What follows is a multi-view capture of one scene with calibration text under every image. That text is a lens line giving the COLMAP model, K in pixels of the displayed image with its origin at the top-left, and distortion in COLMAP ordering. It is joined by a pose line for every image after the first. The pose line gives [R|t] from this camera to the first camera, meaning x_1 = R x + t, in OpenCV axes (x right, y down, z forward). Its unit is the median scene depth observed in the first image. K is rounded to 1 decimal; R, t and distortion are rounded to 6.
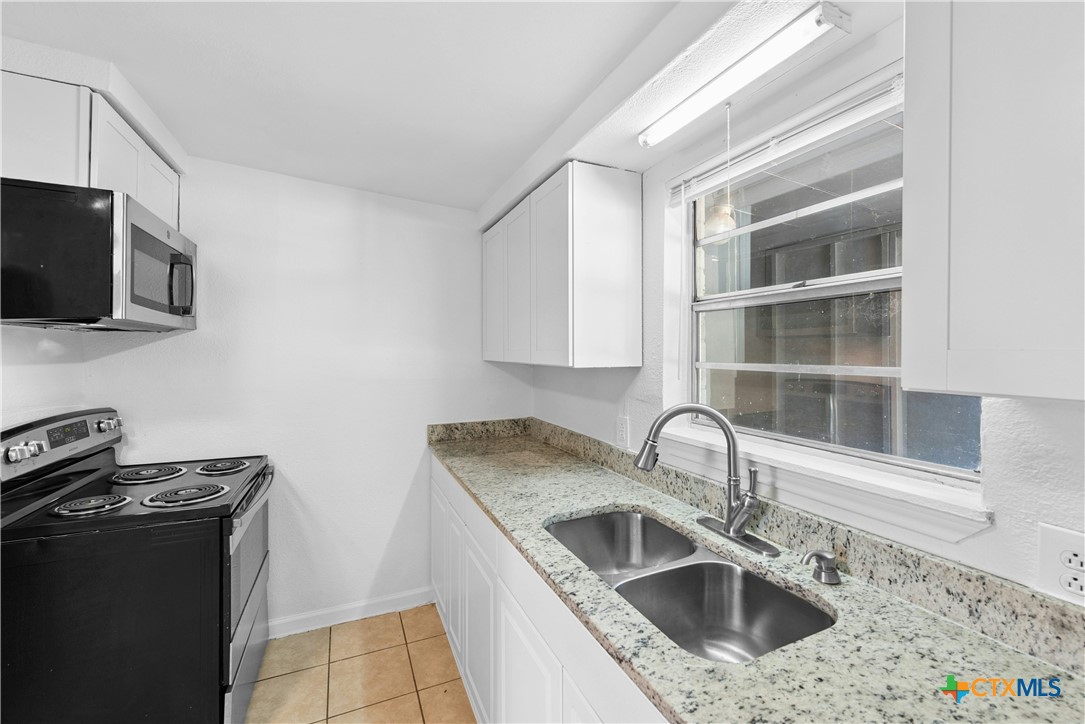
lens RADIAL K [[443.9, 0, 549.2], [0, 443.9, 353.0], [0, 0, 1]] dist [0.003693, 0.000228]
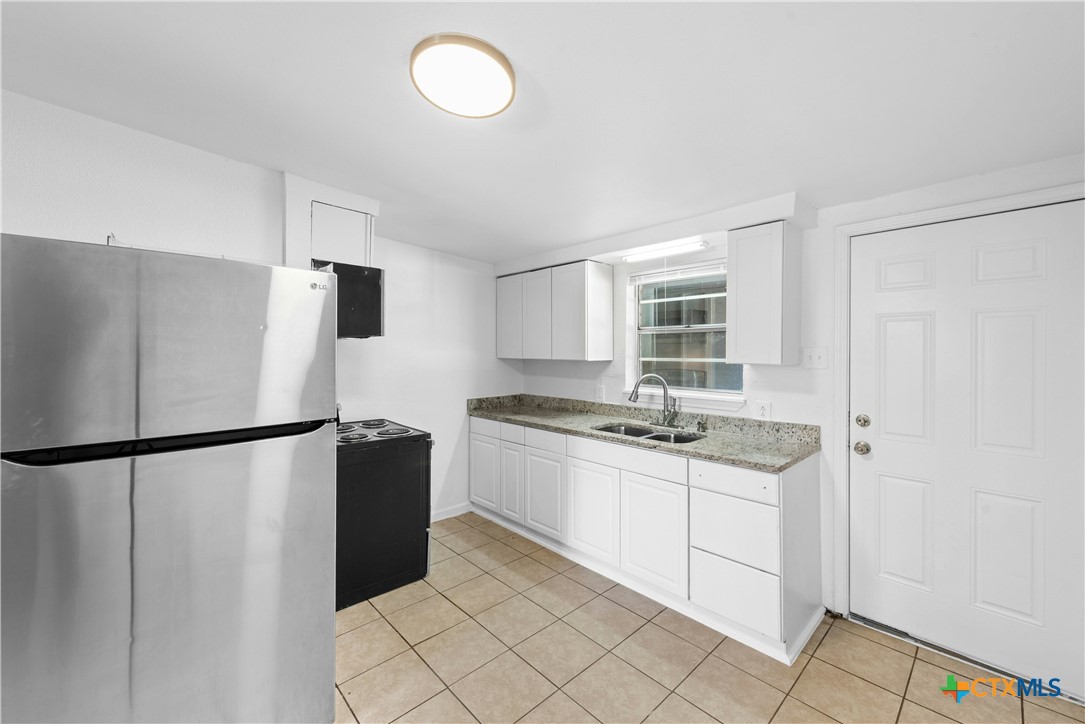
lens RADIAL K [[443.9, 0, 537.6], [0, 443.9, 357.0], [0, 0, 1]] dist [0.003693, 0.000228]
pose [[0.949794, -0.007148, 0.312793, -0.740979], [0.003352, 0.999914, 0.012672, -0.011046], [-0.312857, -0.010988, 0.949737, -0.809580]]
